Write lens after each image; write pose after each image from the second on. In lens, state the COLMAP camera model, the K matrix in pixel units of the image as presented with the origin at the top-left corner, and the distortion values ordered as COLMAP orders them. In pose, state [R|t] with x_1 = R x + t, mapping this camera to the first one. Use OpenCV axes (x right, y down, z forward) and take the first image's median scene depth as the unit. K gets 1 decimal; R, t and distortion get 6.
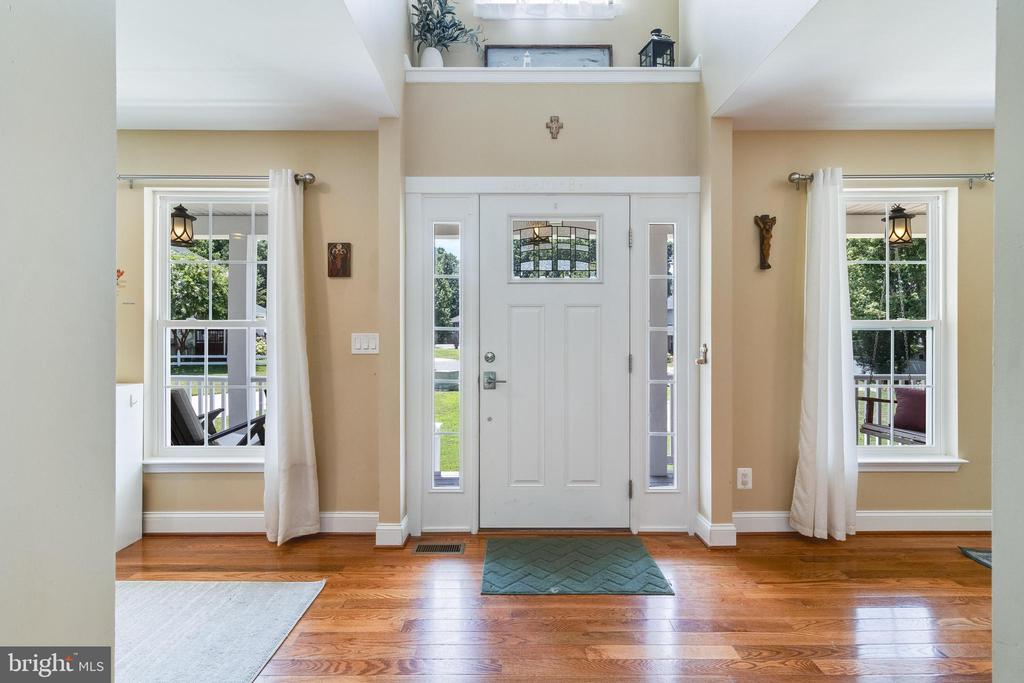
lens RADIAL K [[417.7, 0, 512.0], [0, 417.7, 341.5], [0, 0, 1]] dist [-0.000325, -0.000079]
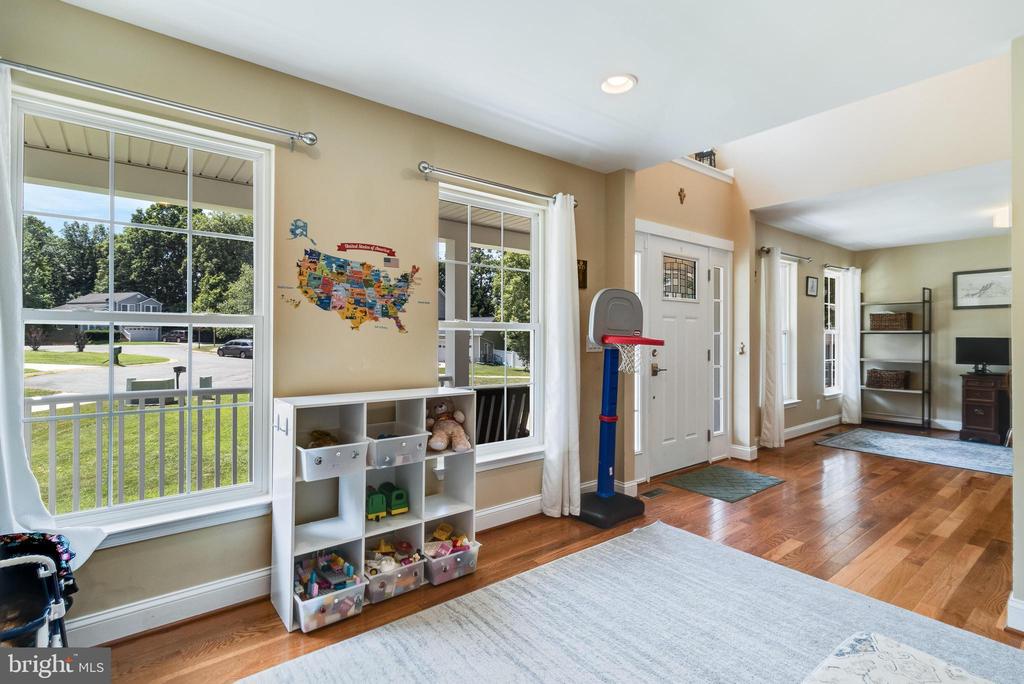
lens RADIAL K [[488.6, 0, 528.5], [0, 488.6, 339.3], [0, 0, 1]] dist [0.031372, -0.000029]
pose [[0.773191, -0.002097, 0.634170, -1.411193], [0.004847, 0.999985, -0.002602, -0.005276], [-0.634155, 0.005086, 0.773189, 0.006518]]
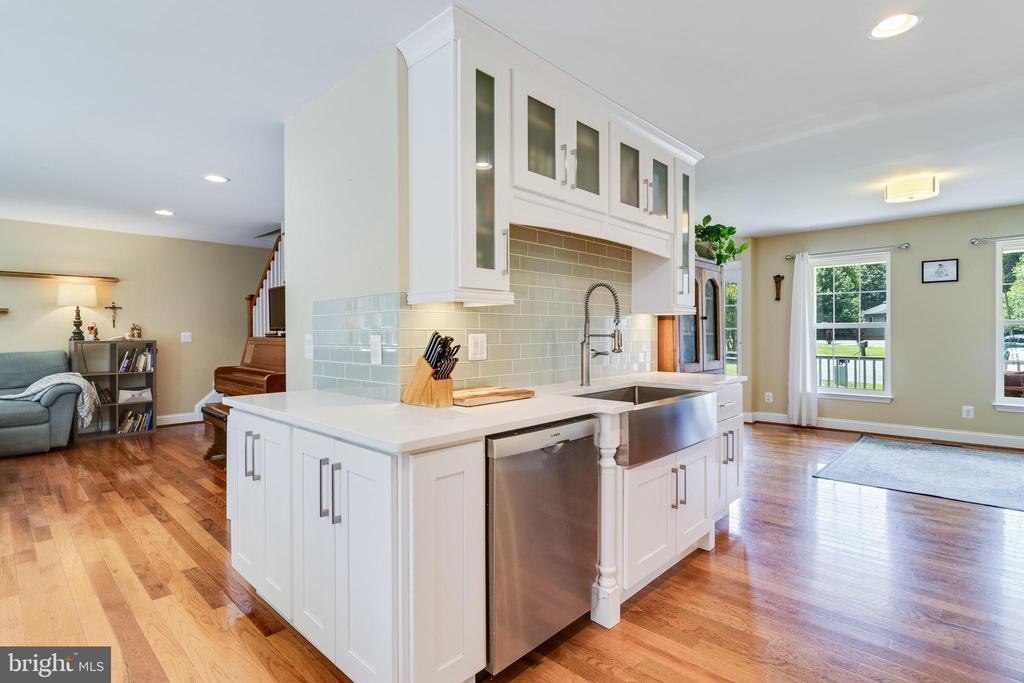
lens RADIAL K [[501.1, 0, 512.0], [0, 501.1, 341.5], [0, 0, 1]] dist [0.001170, -0.008739]
pose [[0.725048, 0.006349, -0.688670, 1.384550], [-0.006687, 0.999975, 0.002180, 0.040001], [0.688666, 0.003025, 0.725072, -1.802819]]
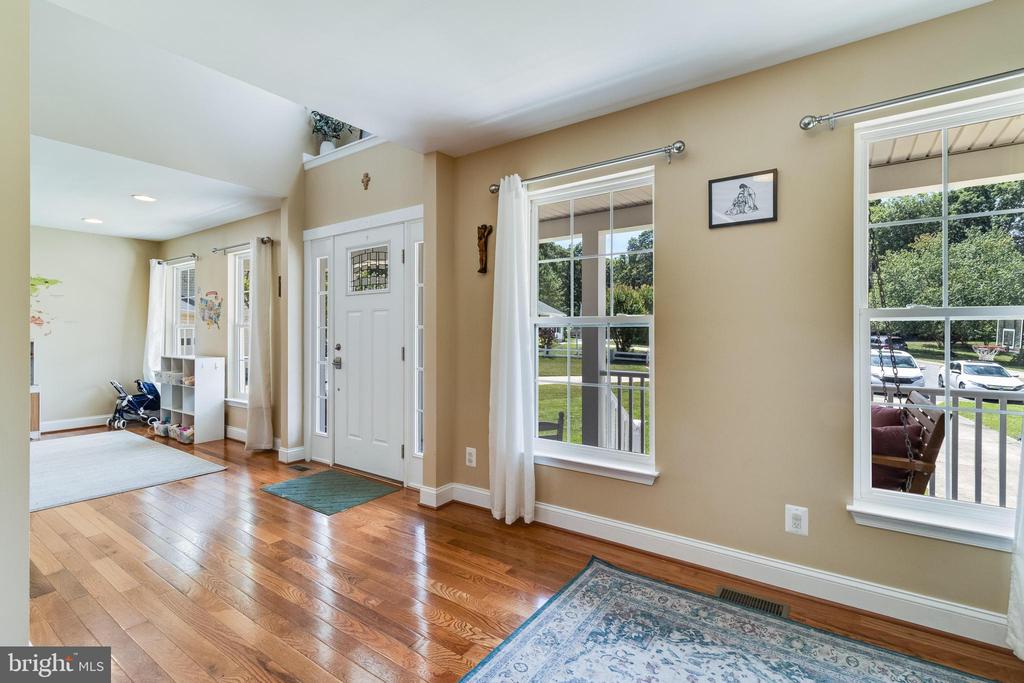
lens RADIAL K [[485.1, 0, 512.9], [0, 485.1, 334.7], [0, 0, 1]] dist [-0.002069, 0.000004]
pose [[0.807523, 0.002275, -0.589831, 1.435407], [-0.004011, 0.999991, -0.001634, -0.005047], [0.589822, 0.003685, 0.807525, -0.006143]]
